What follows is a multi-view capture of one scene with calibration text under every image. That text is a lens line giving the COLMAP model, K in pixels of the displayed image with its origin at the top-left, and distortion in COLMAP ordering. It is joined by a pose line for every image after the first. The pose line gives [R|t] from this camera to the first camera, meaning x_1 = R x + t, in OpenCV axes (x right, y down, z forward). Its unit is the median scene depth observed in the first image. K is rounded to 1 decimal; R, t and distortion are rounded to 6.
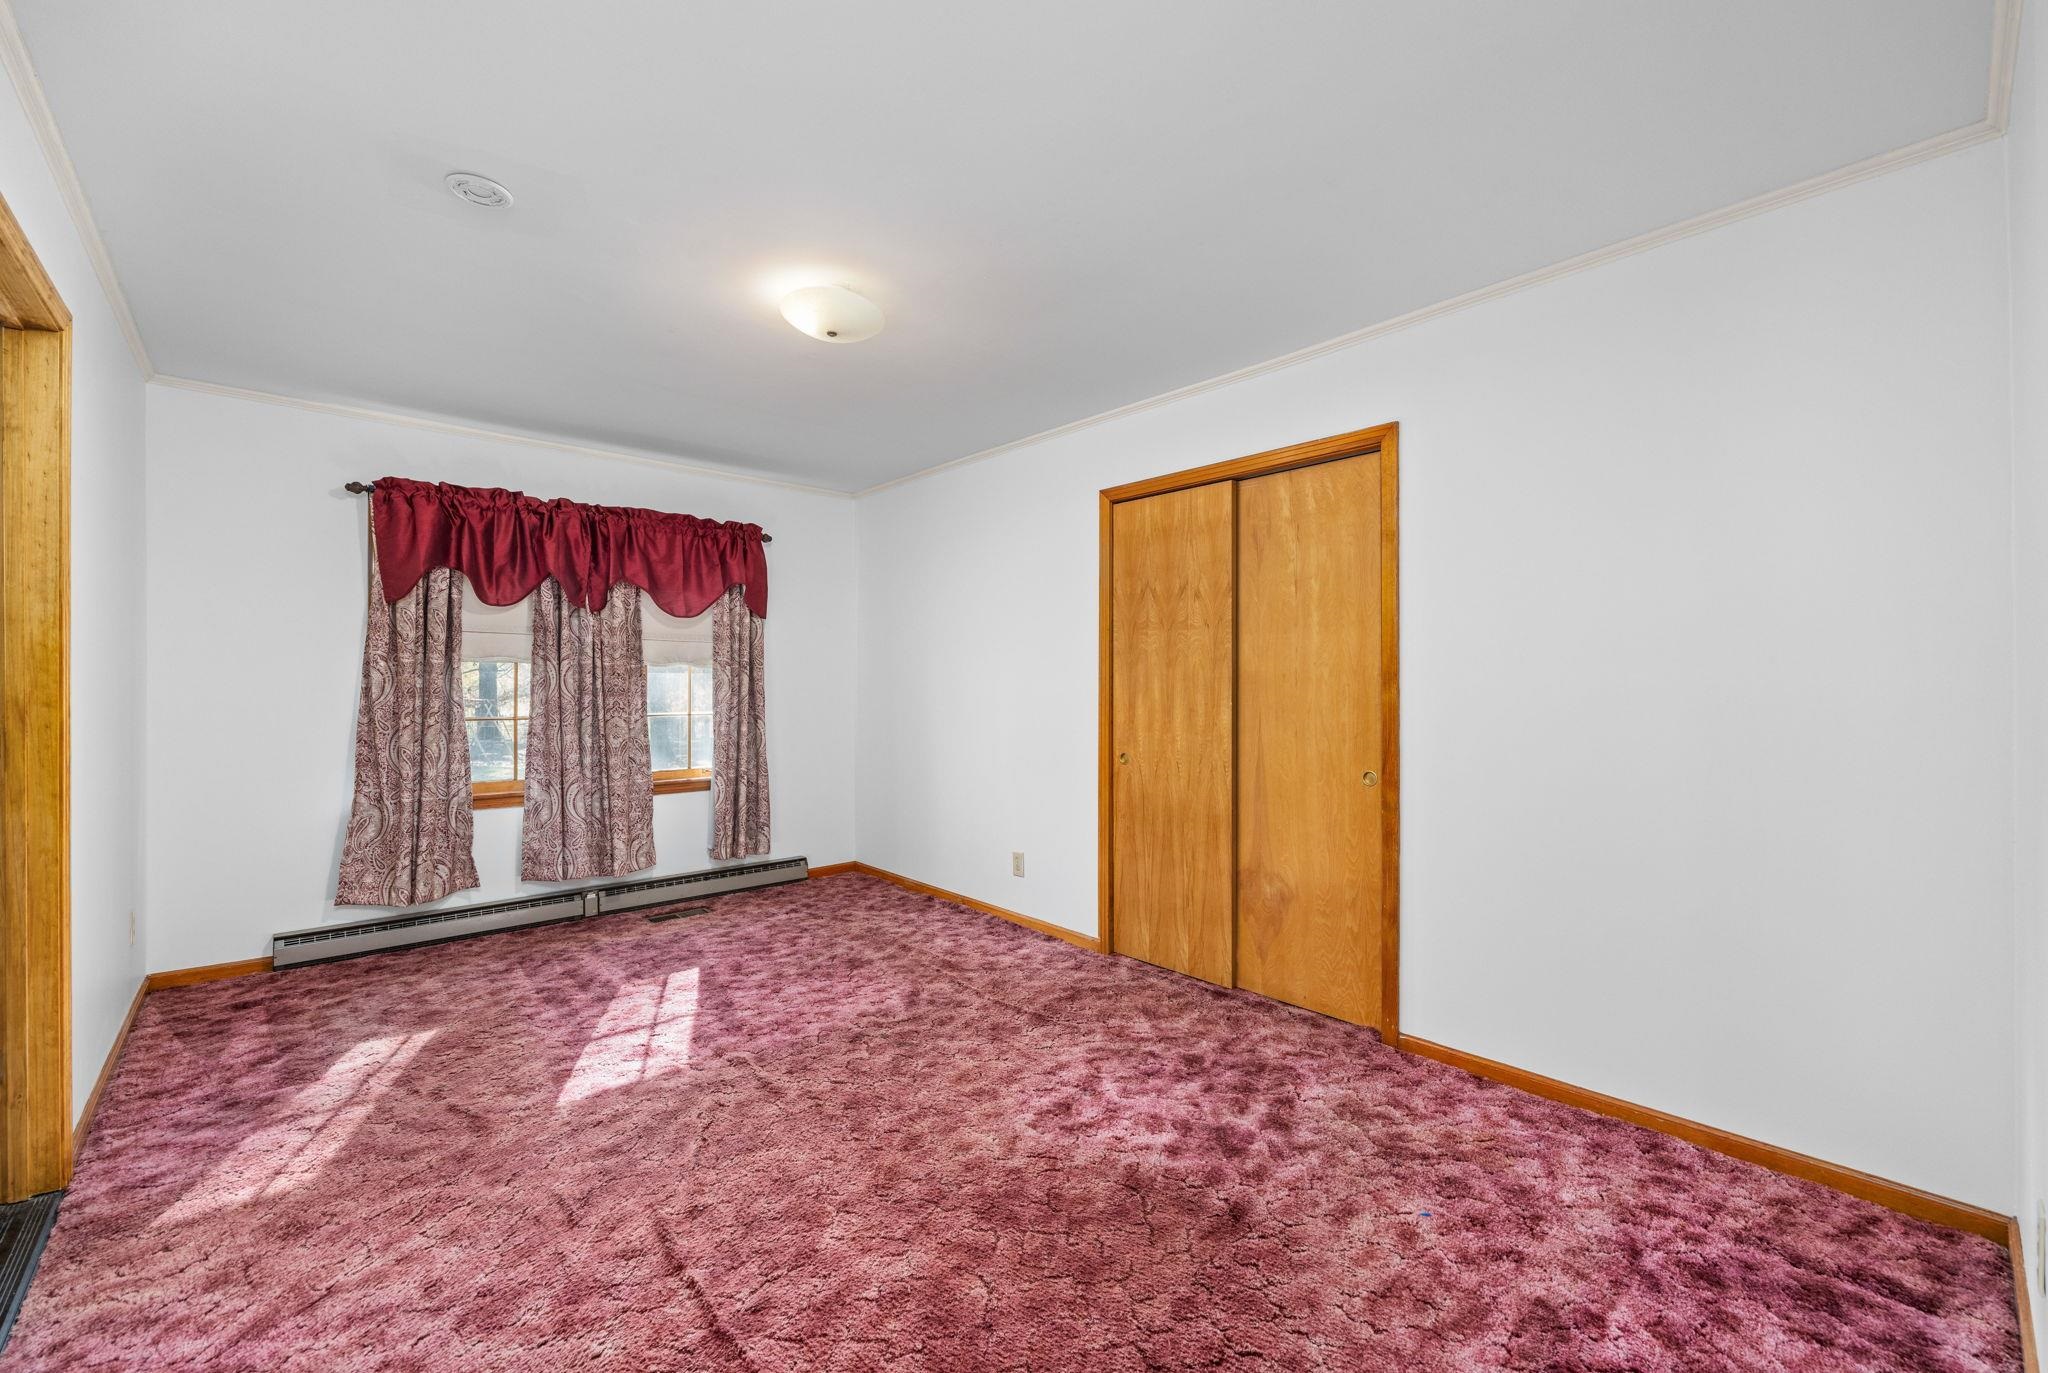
lens RADIAL K [[843.5, 0, 1028.4], [0, 843.5, 691.6], [0, 0, 1]] dist [-0.012727, 0.000157]
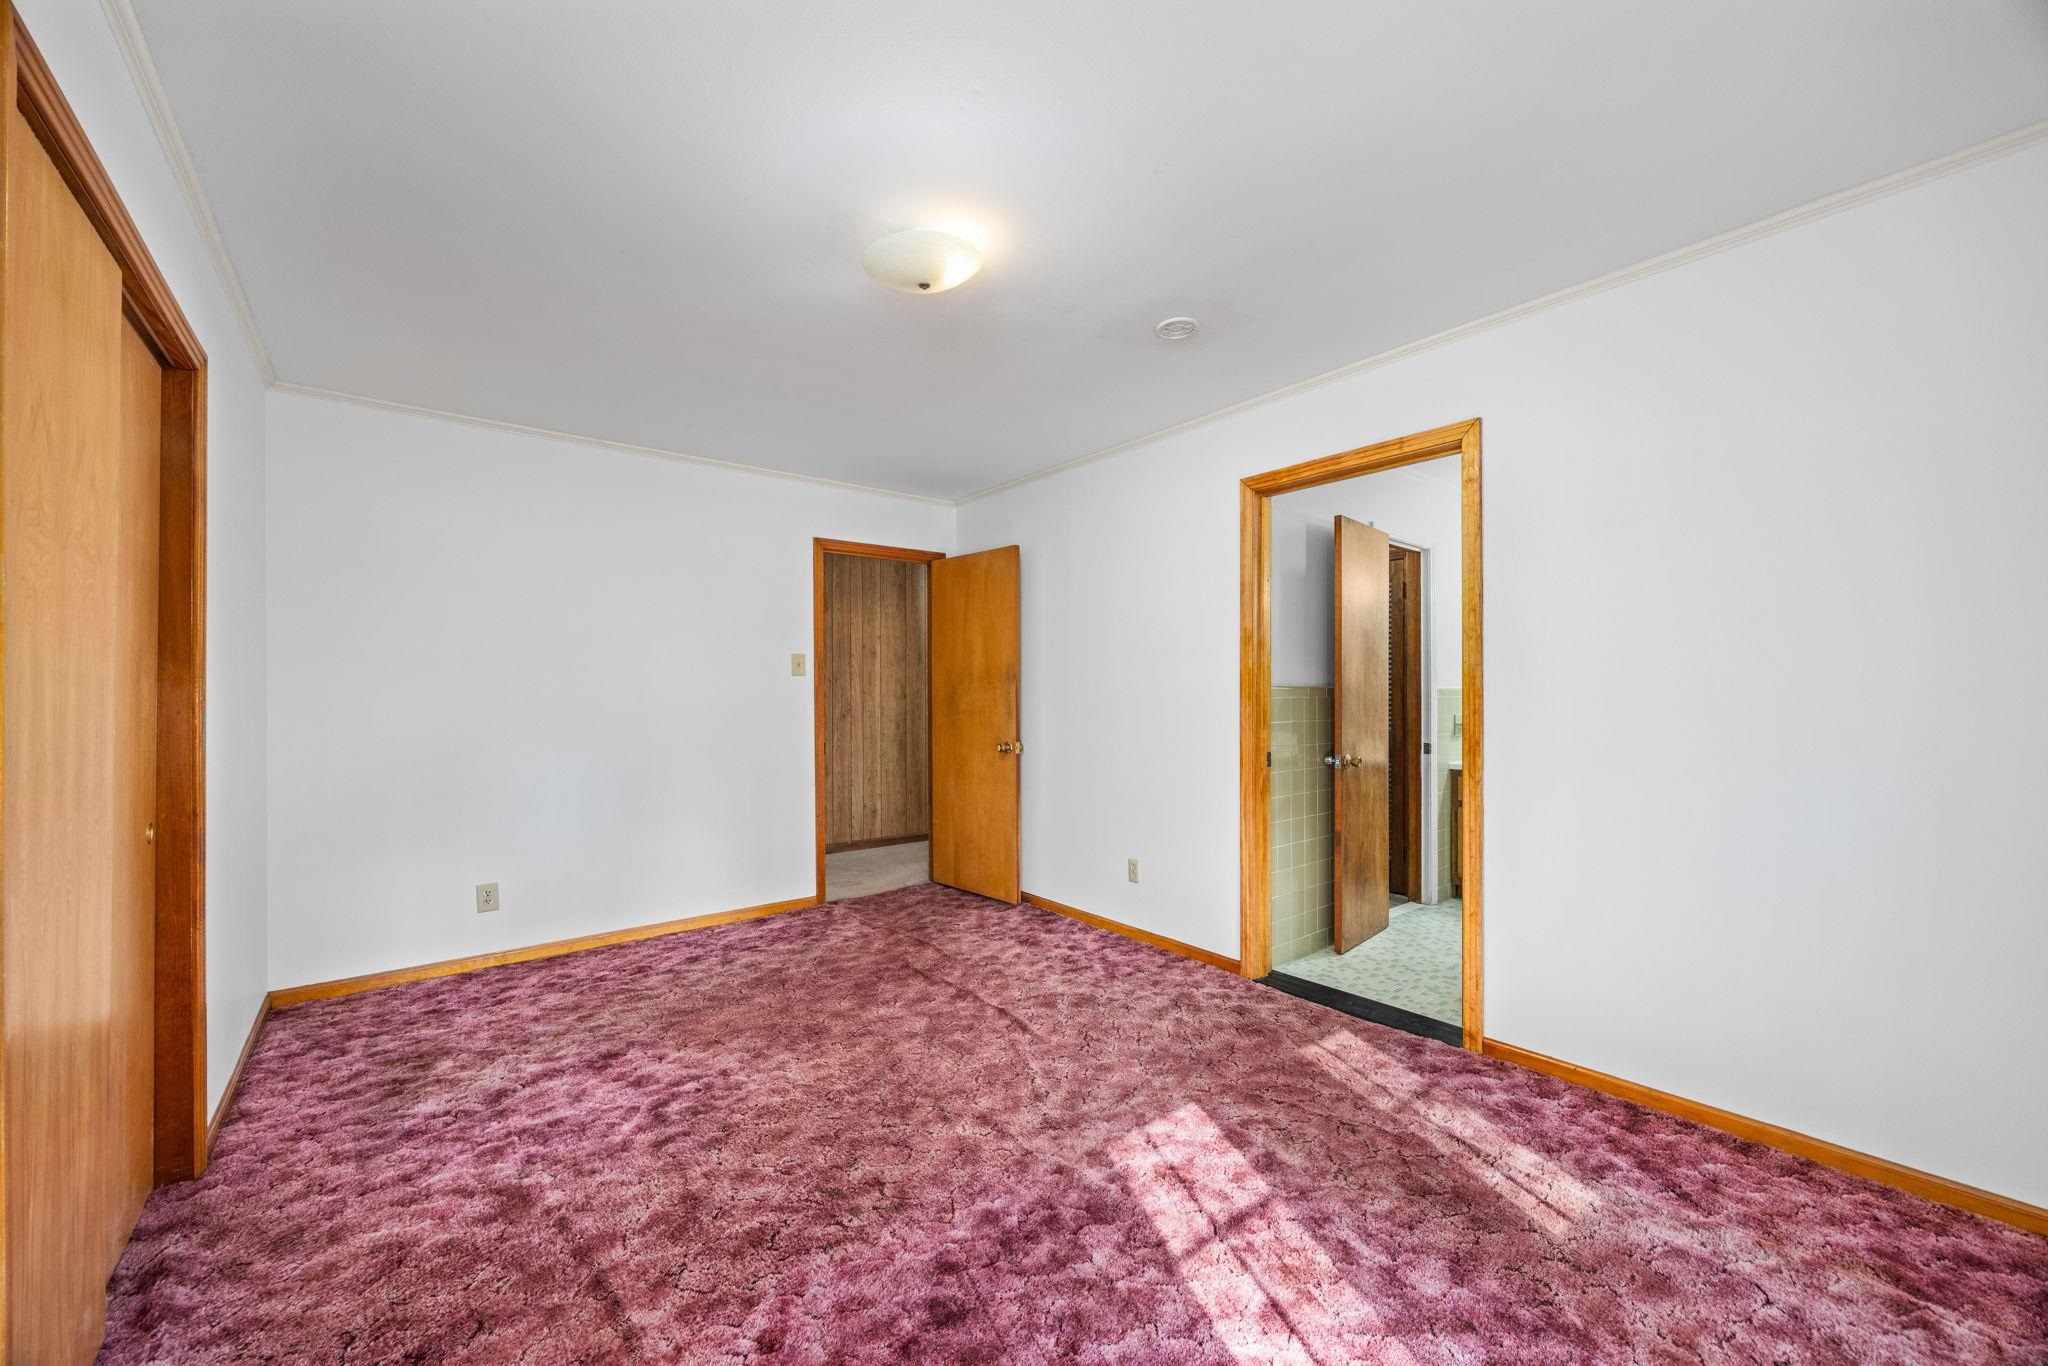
lens RADIAL K [[843.5, 0, 1028.4], [0, 843.5, 688.1], [0, 0, 1]] dist [-0.012727, 0.000157]
pose [[-0.997523, 0.003266, 0.070272, -0.401148], [0.003001, 0.999988, -0.003887, -0.005232], [-0.070284, -0.003666, -0.997520, 1.867141]]
